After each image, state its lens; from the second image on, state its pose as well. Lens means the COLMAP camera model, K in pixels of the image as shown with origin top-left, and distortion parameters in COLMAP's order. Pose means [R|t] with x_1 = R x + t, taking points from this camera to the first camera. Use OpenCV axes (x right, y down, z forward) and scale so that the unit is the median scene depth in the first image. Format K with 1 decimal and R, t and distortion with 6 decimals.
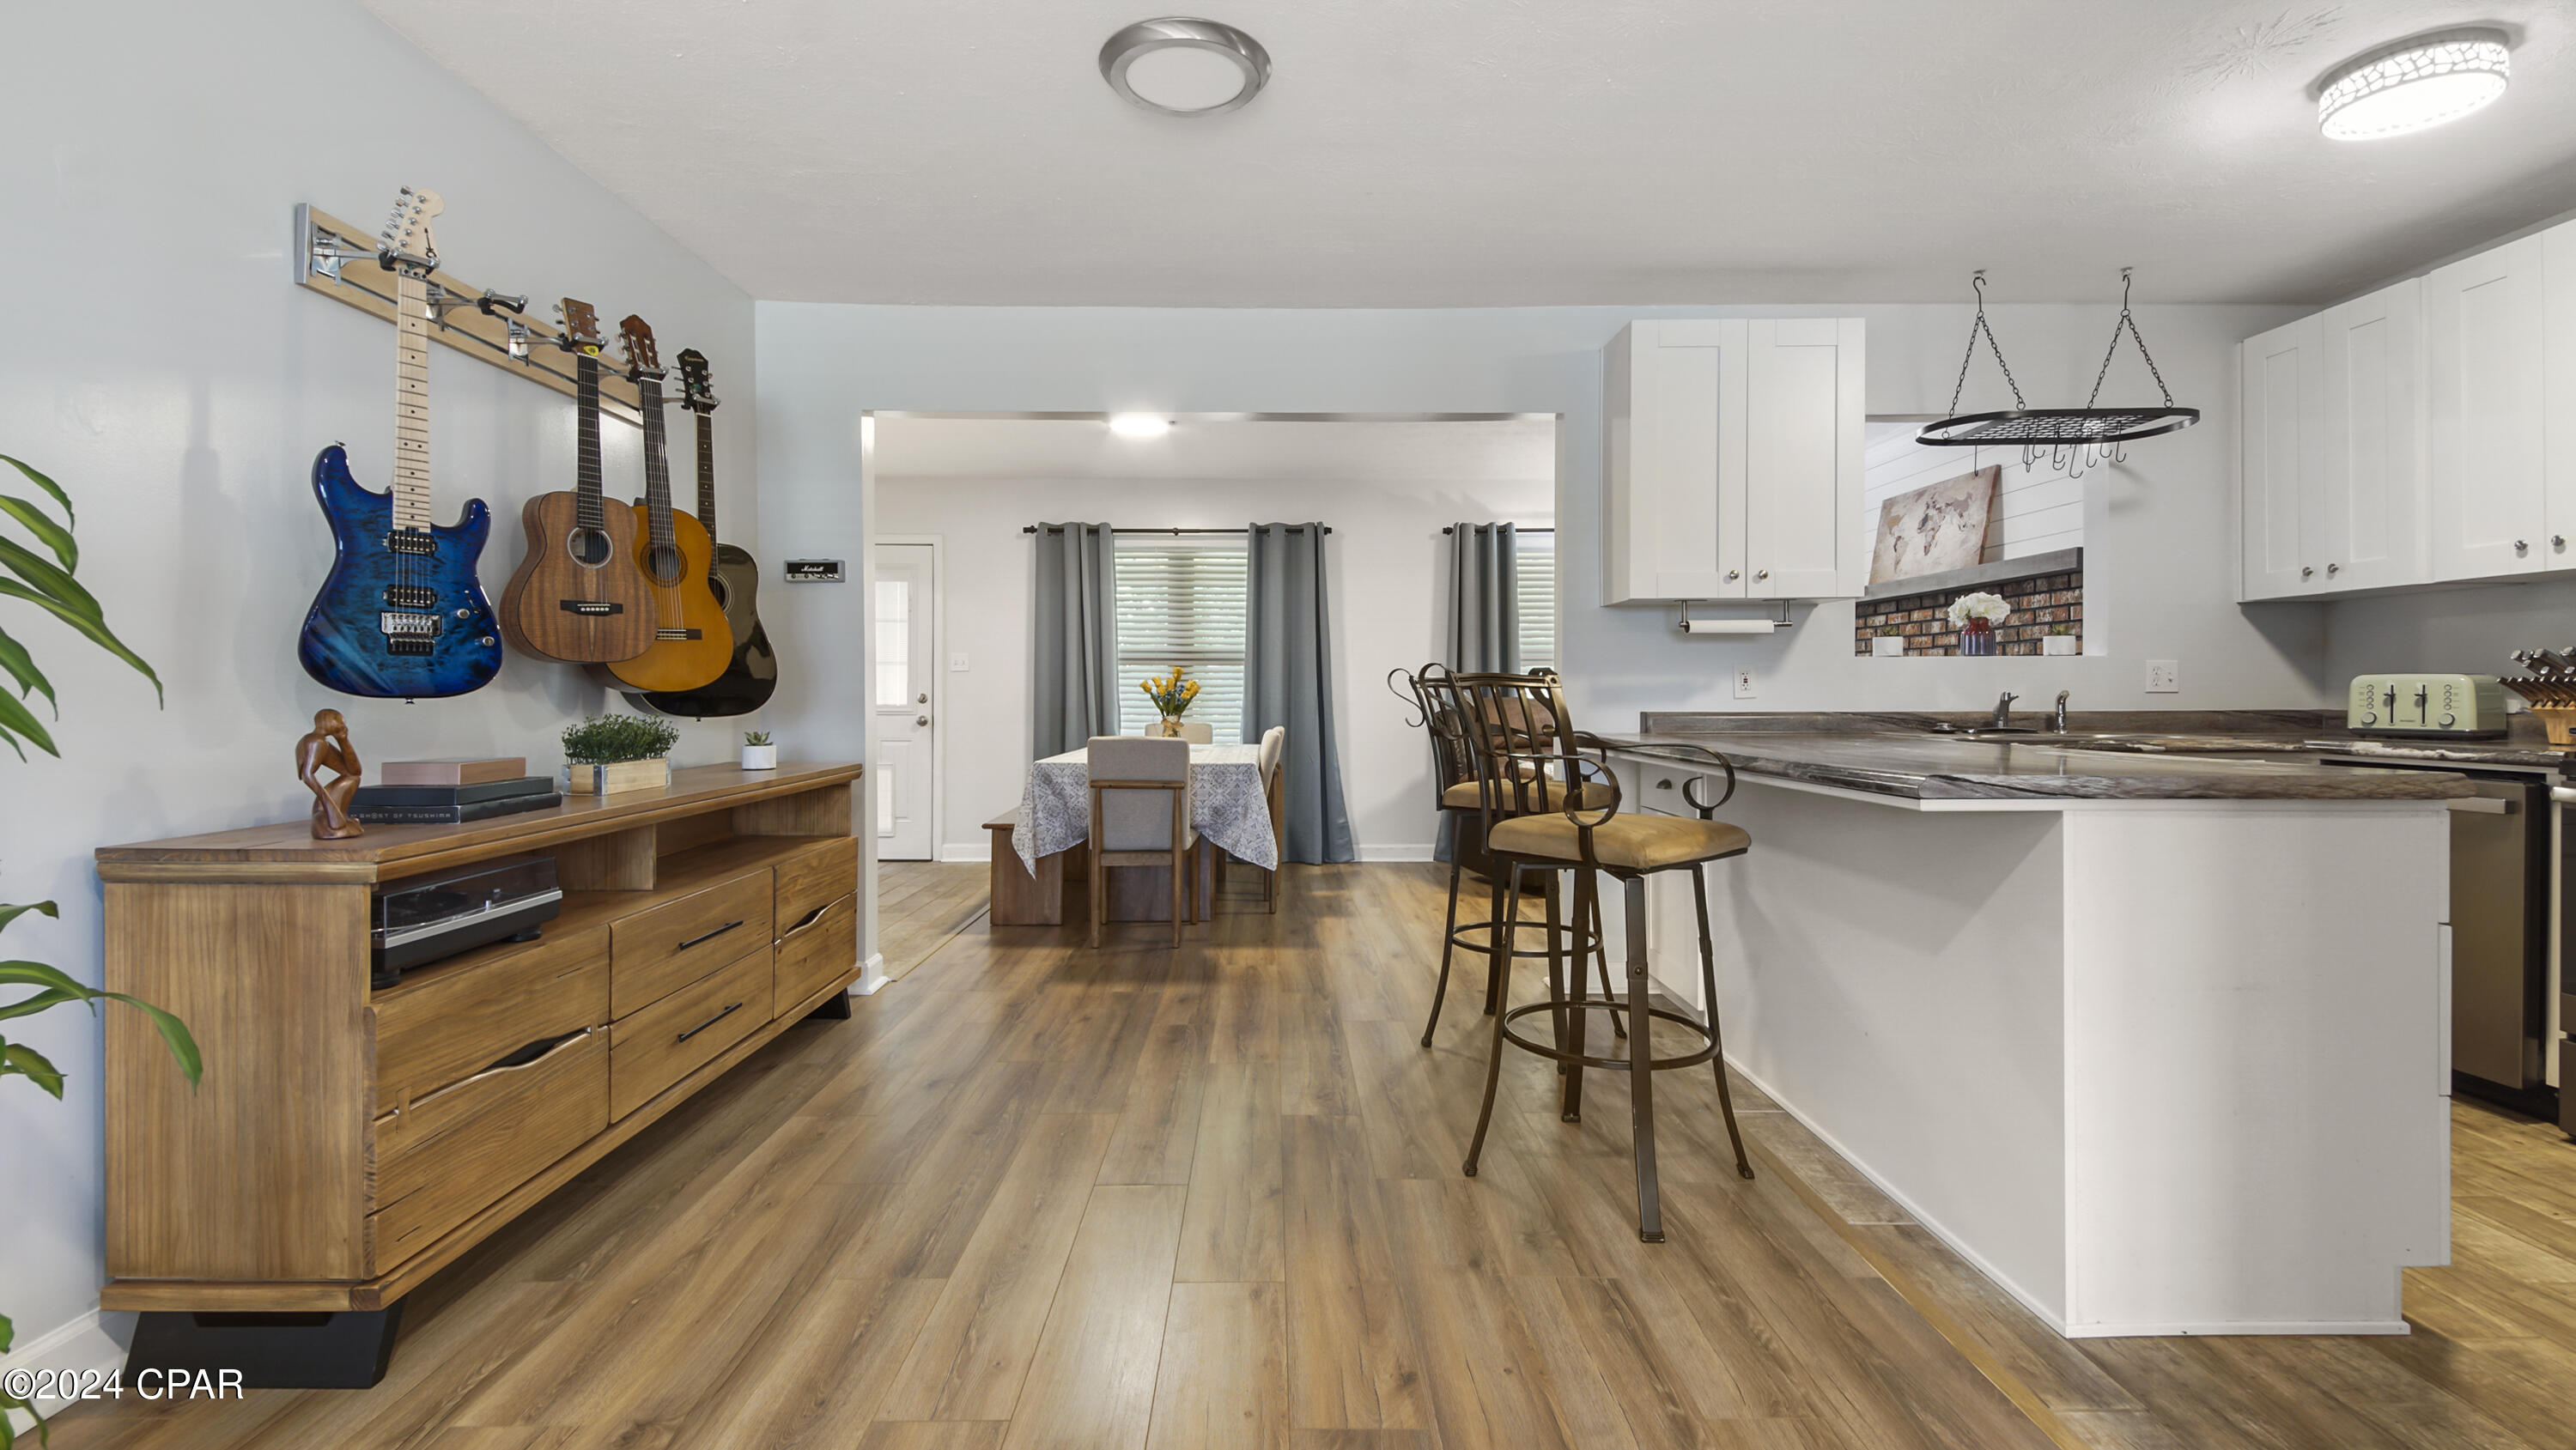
lens RADIAL K [[1155.3, 0, 1280.1], [0, 1155.3, 700.3], [0, 0, 1]] dist [0.019583, -0.007178]
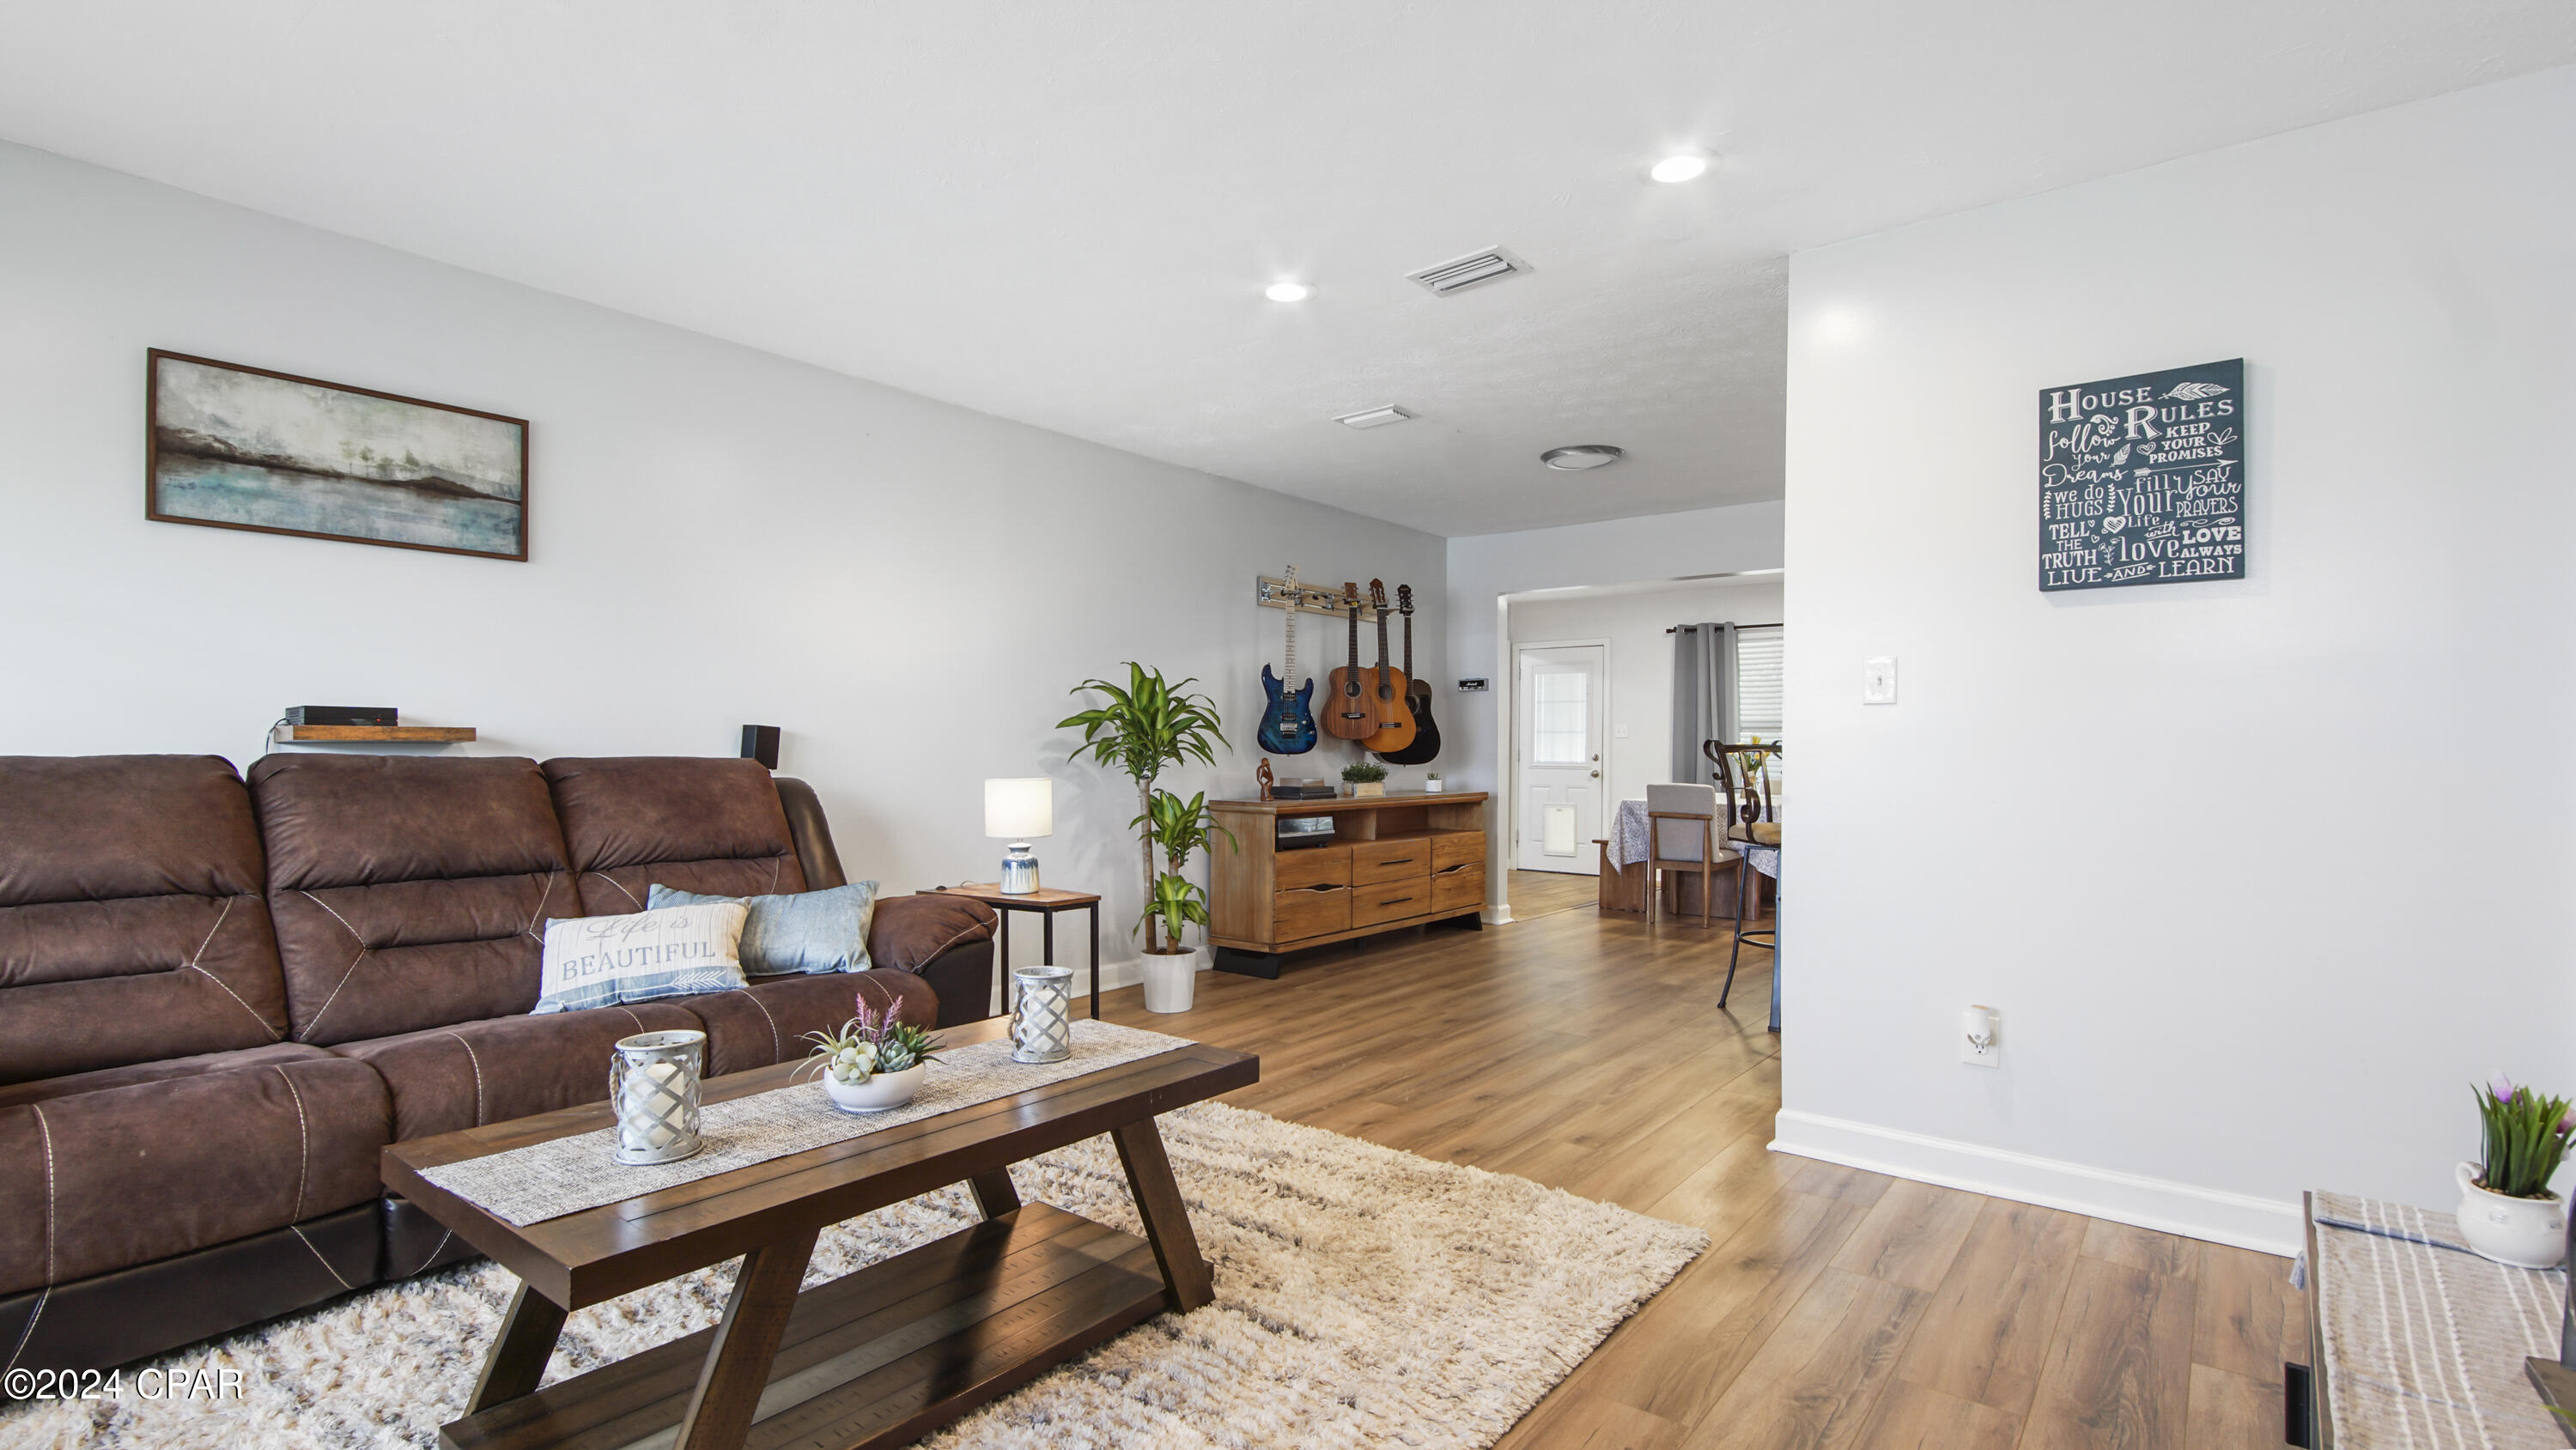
lens RADIAL K [[1155.3, 0, 1285.2], [0, 1155.3, 736.8], [0, 0, 1]] dist [0.019583, -0.007178]
pose [[0.785084, -0.004171, -0.619375, 0.675185], [-0.008430, 0.999813, -0.017419, 0.002897], [0.619332, 0.018897, 0.784902, -0.824633]]
